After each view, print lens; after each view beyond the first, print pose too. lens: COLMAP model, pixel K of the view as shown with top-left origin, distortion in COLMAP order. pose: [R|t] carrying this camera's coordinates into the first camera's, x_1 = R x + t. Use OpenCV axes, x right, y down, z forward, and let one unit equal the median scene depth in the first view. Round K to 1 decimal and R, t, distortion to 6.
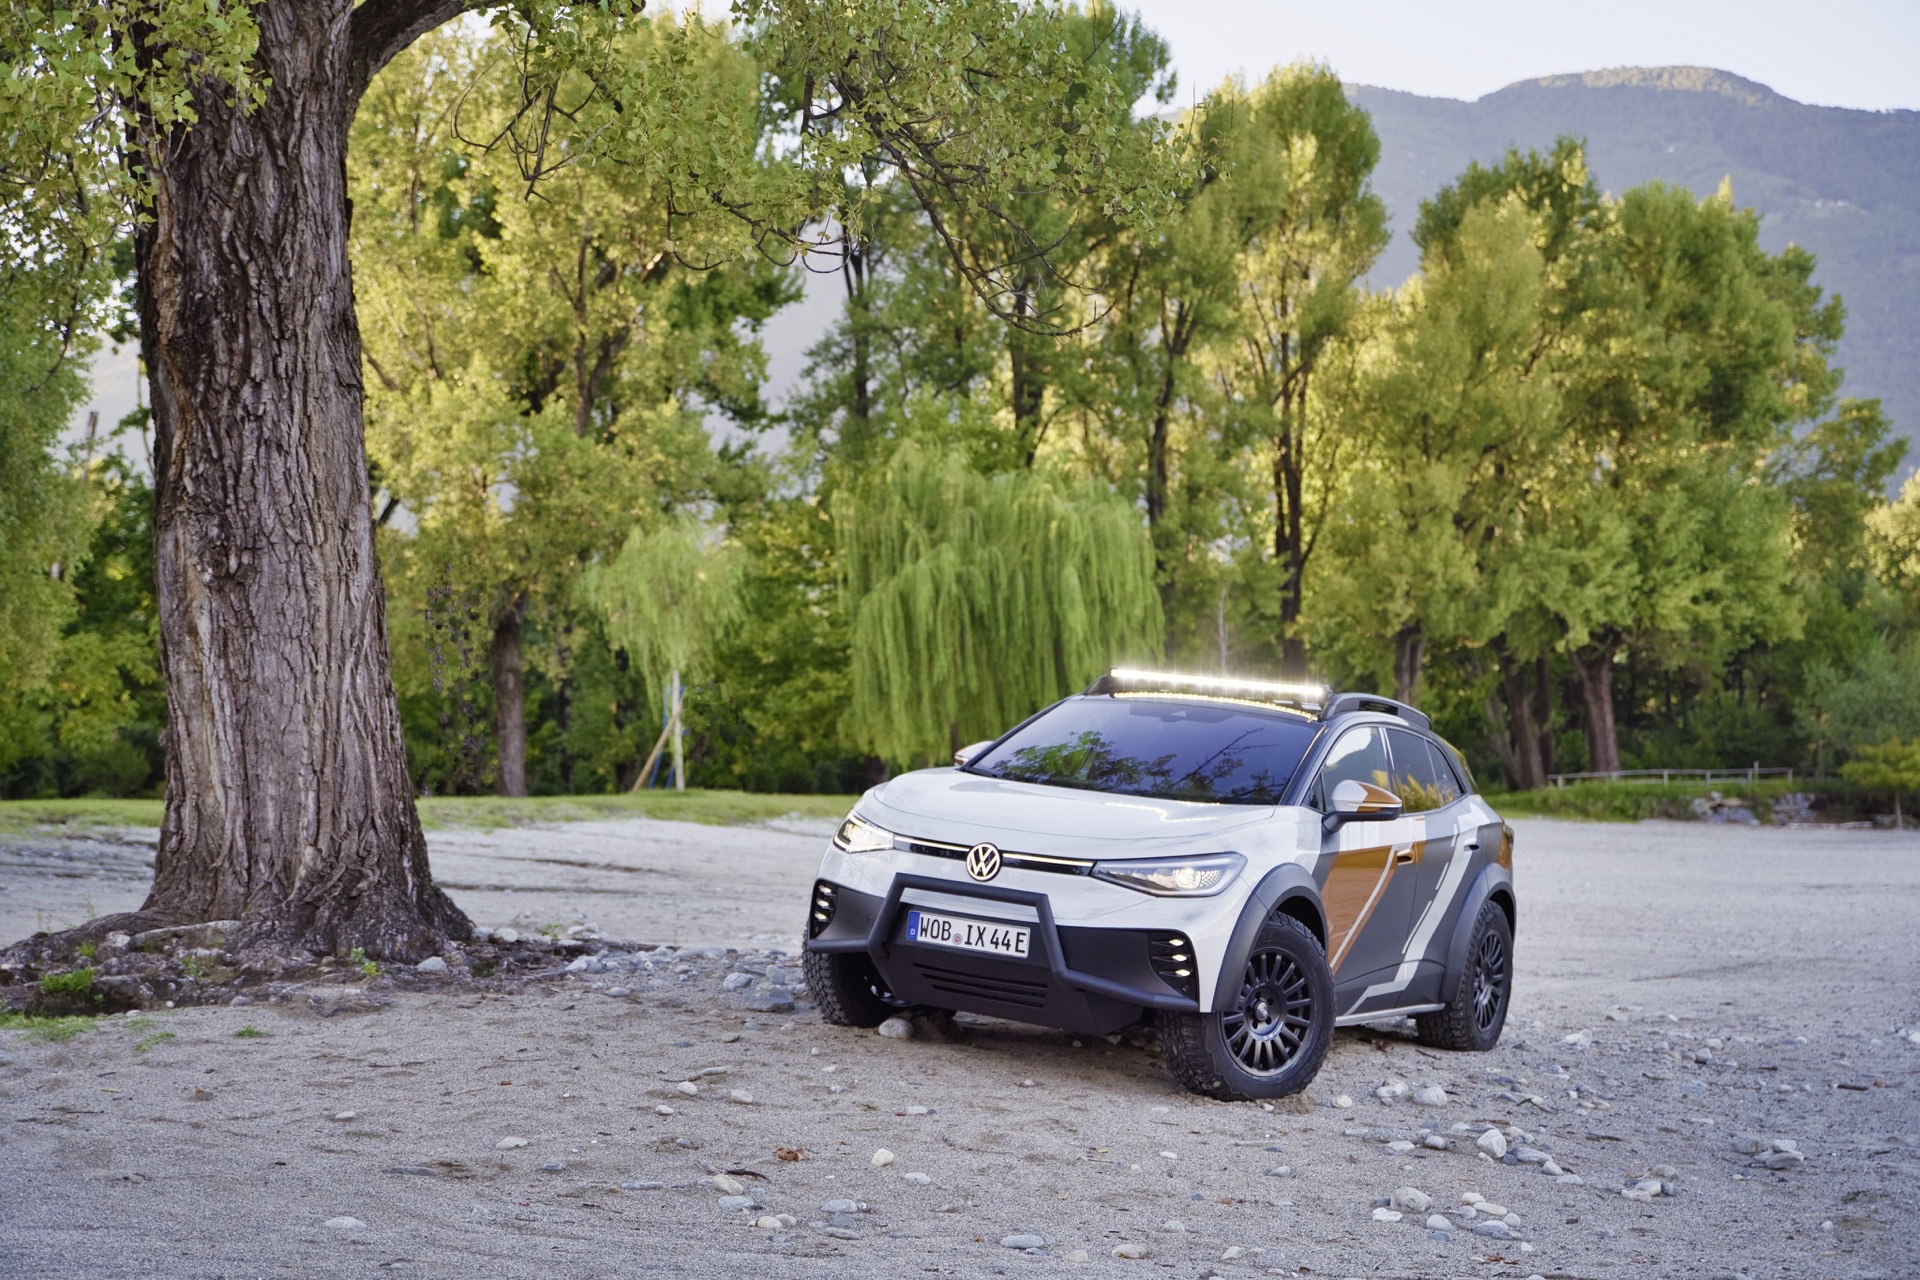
lens RADIAL K [[2692.6, 0, 960.3], [0, 2692.6, 655.2], [0, 0, 1]] dist [0.076031, 0.000000]
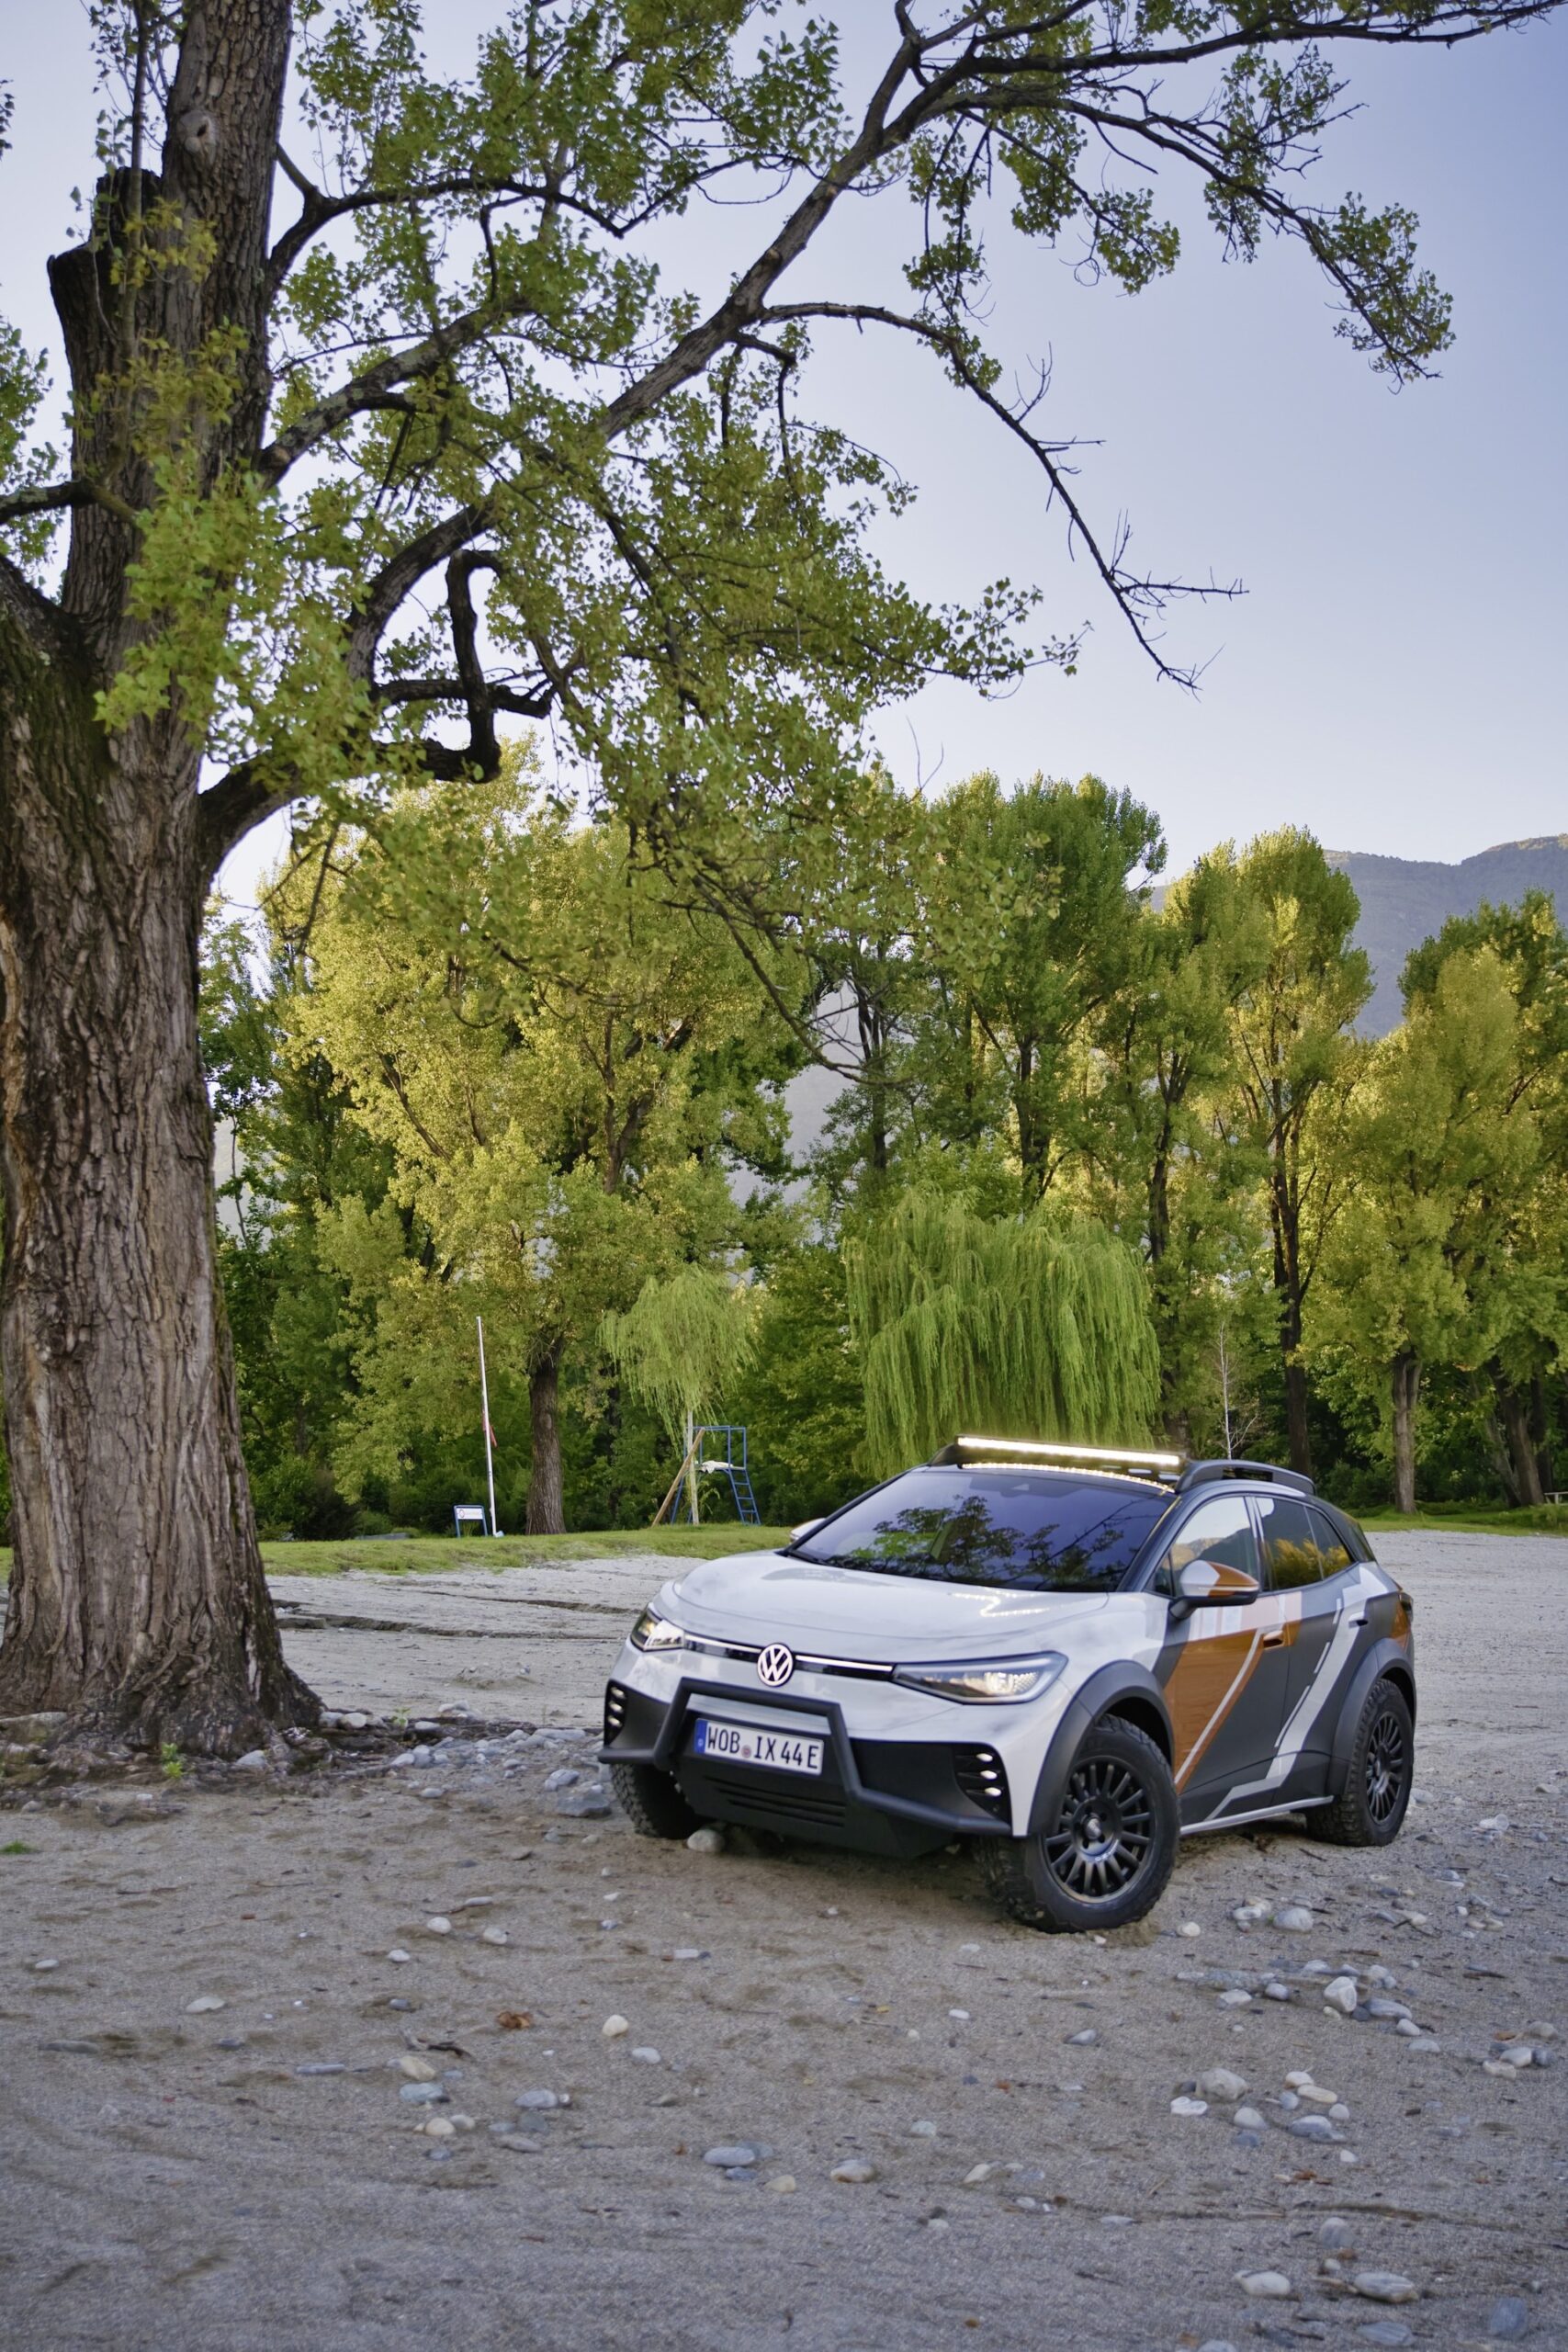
lens RADIAL K [[2453.4, 0, 778.8], [0, 2453.4, 1186.3], [0, 0, 1]] dist [0.000595, 0.000000]
pose [[0.995614, -0.025504, -0.090013, 0.069417], [0.018190, 0.996535, -0.081155, -0.013035], [0.091770, 0.079162, 0.992629, 0.133112]]
